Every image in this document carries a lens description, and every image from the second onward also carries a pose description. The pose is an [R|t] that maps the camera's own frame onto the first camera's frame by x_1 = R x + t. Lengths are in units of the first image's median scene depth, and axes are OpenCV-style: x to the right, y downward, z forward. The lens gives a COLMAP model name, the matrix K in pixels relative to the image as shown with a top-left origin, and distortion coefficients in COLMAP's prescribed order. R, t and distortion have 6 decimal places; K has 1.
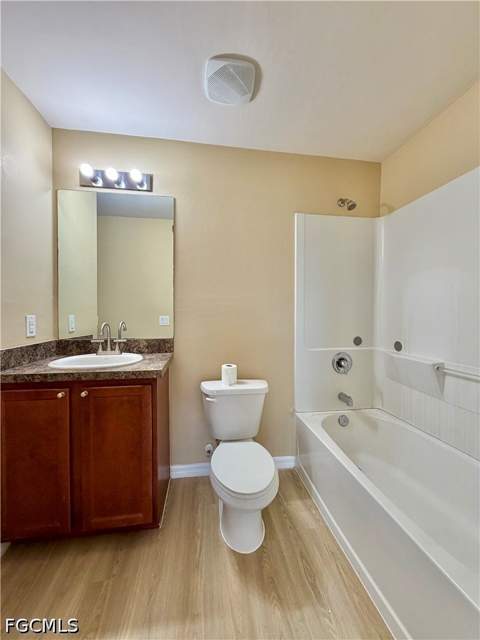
lens RADIAL K [[254.6, 0, 240.0], [0, 254.6, 320.0], [0, 0, 1]] dist [0.003071, 0.000038]
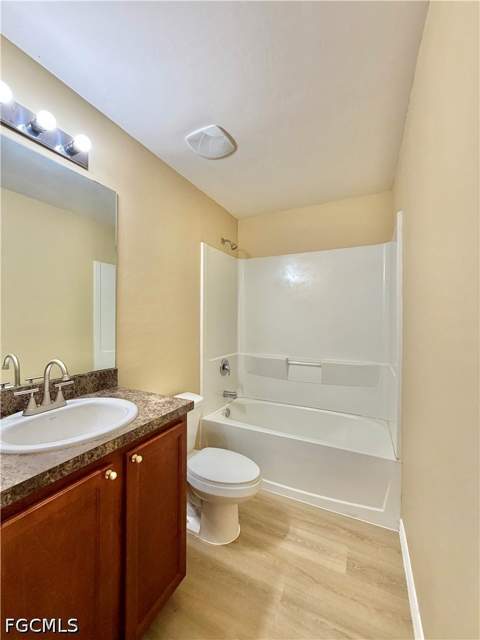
lens RADIAL K [[254.6, 0, 240.0], [0, 254.6, 320.0], [0, 0, 1]] dist [0.003071, 0.000038]
pose [[0.587932, -0.001396, 0.808909, -0.669984], [0.022601, 0.999636, -0.014701, -0.055977], [-0.808595, 0.026926, 0.587750, 0.223617]]
